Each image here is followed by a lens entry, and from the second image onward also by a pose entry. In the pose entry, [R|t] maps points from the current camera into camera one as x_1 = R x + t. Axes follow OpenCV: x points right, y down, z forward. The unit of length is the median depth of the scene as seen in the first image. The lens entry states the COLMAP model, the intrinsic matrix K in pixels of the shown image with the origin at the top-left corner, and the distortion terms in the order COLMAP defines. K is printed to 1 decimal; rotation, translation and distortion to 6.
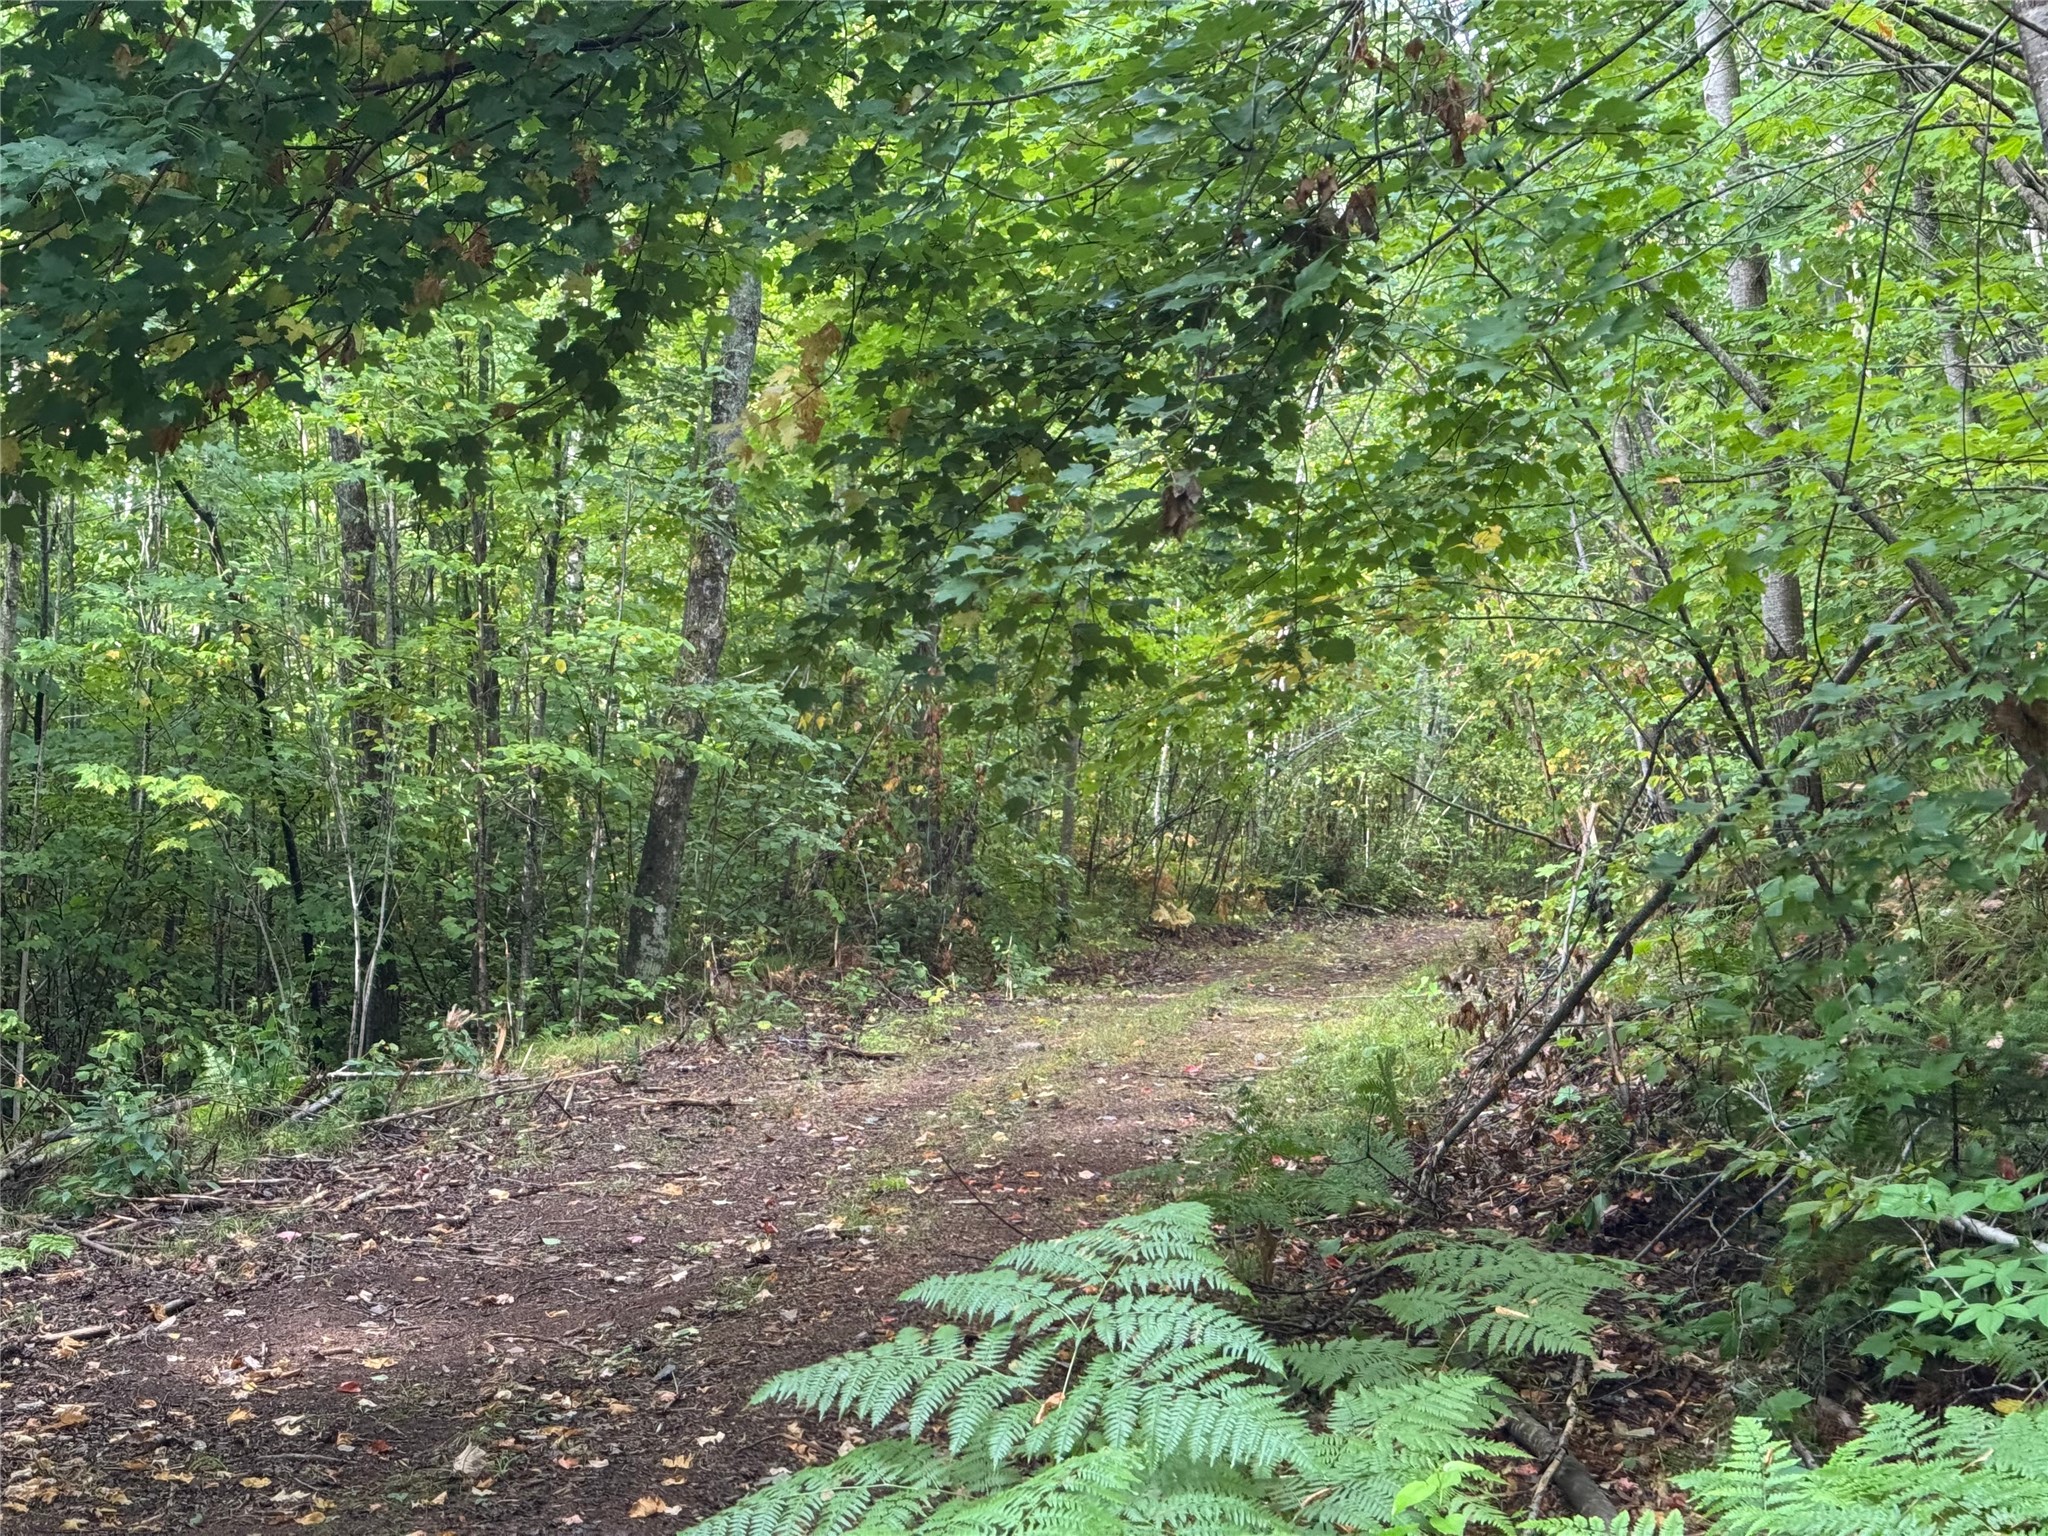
lens RADIAL K [[2857.9, 0, 1024.0], [0, 2857.9, 768.0], [0, 0, 1]] dist [0.016191, 0.021397]
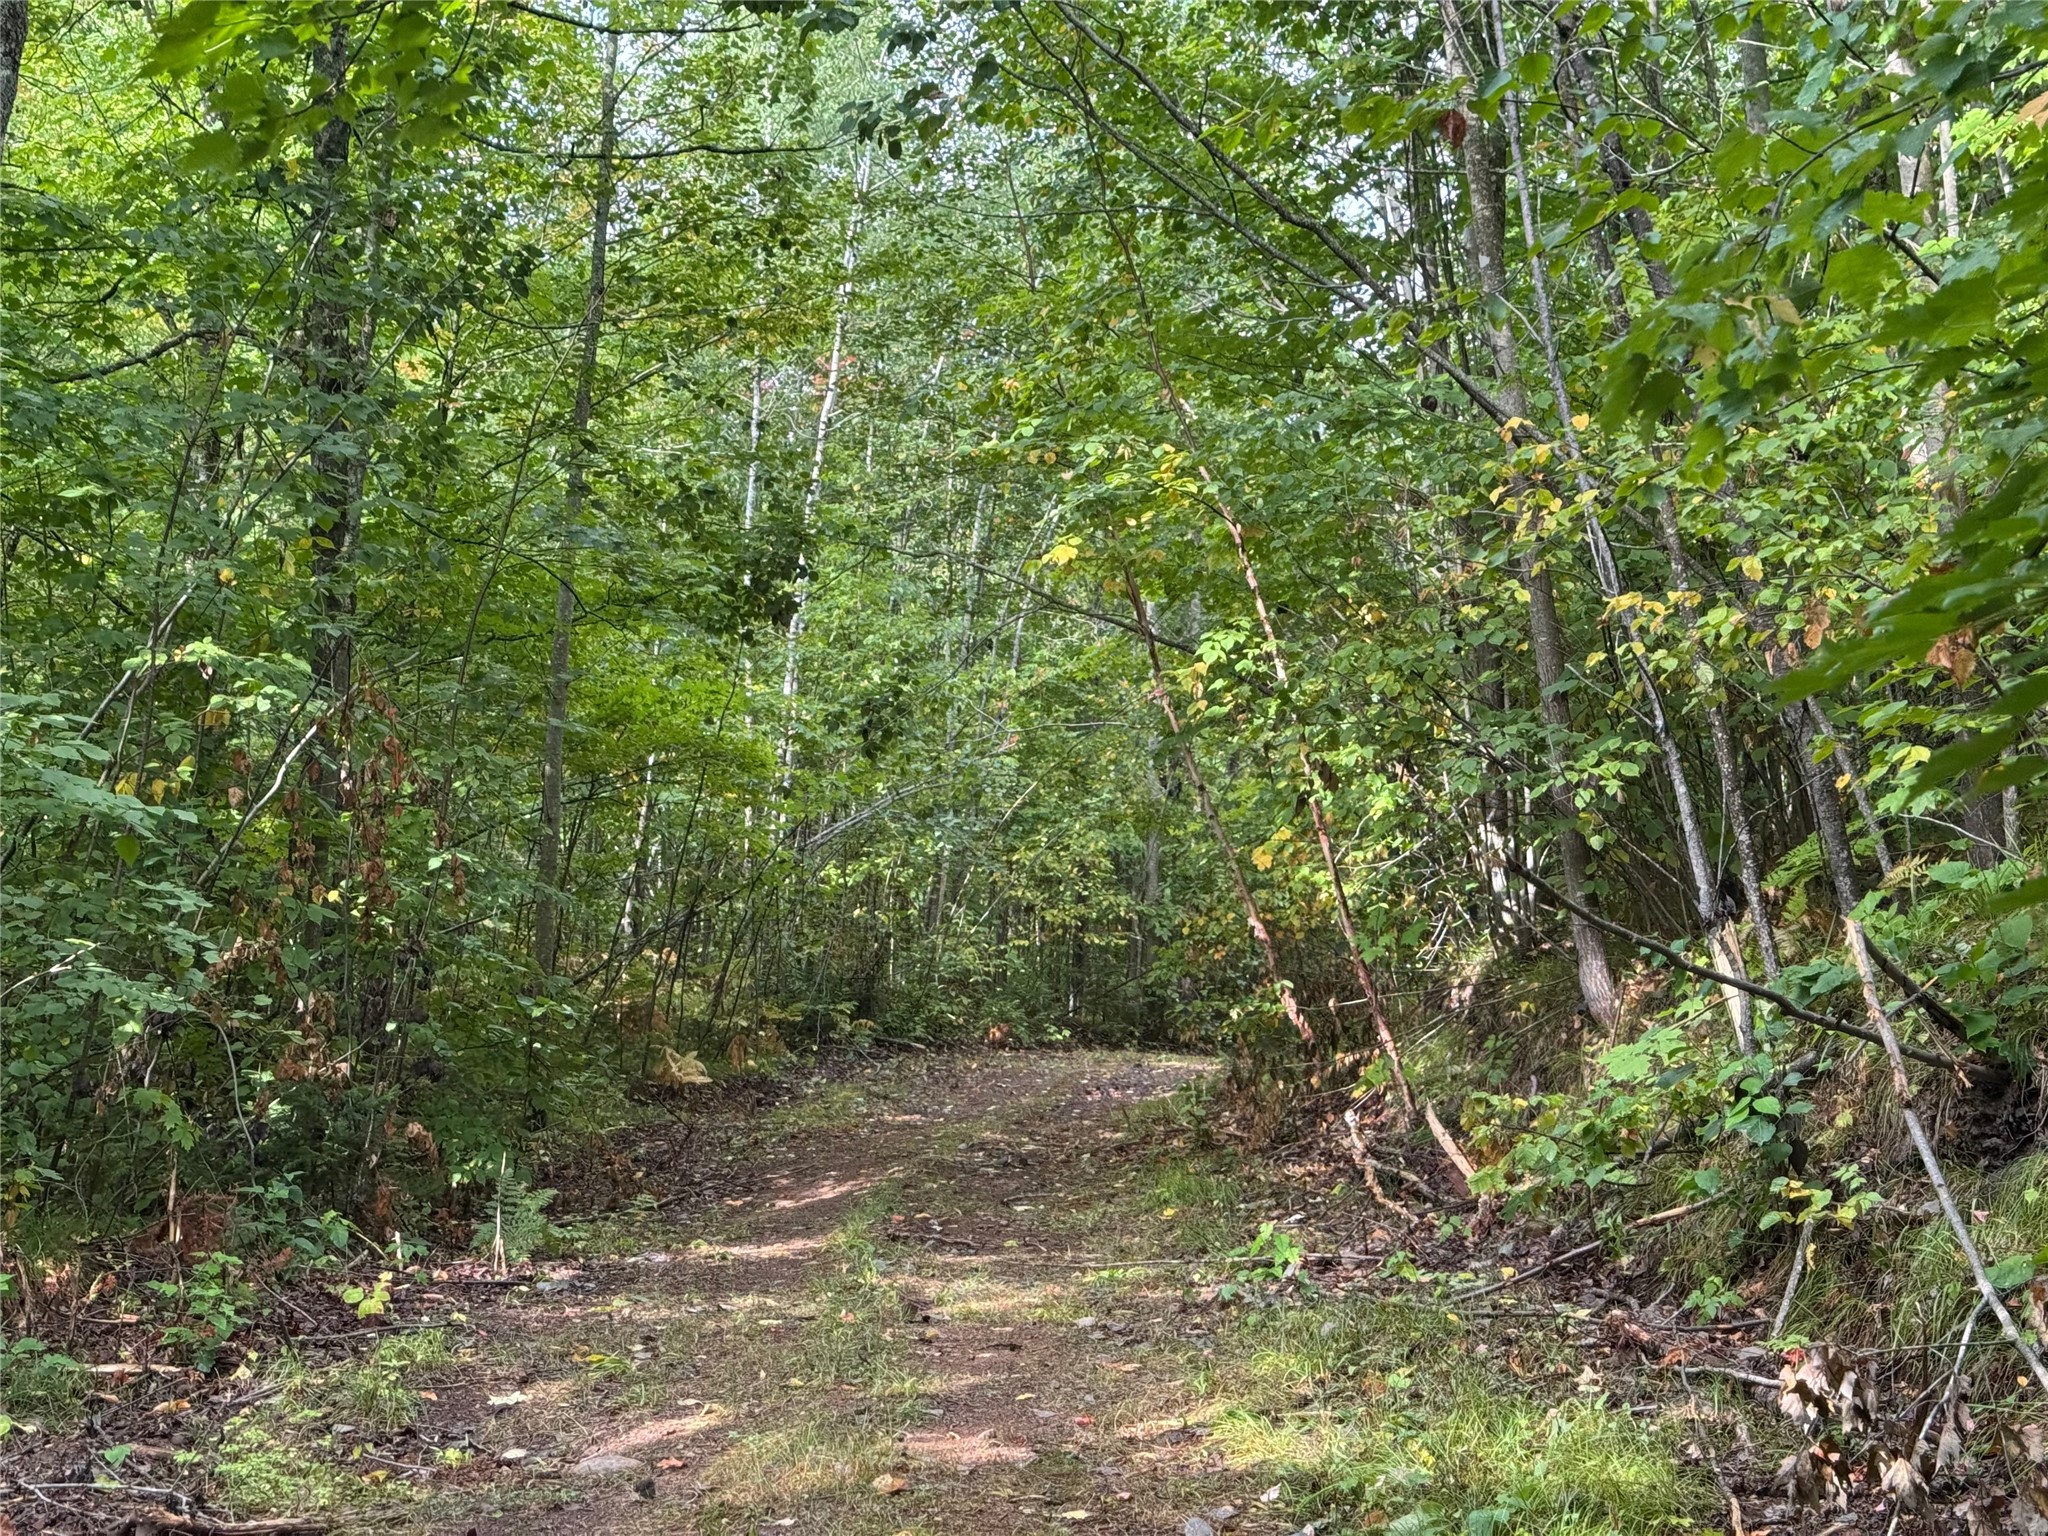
lens RADIAL K [[2857.9, 0, 1024.0], [0, 2857.9, 768.0], [0, 0, 1]] dist [0.016191, 0.021397]
pose [[0.977965, -0.004584, 0.208718, -0.017560], [0.012177, 0.999309, -0.035111, 0.002481], [-0.208413, 0.036879, 0.977345, 0.351202]]
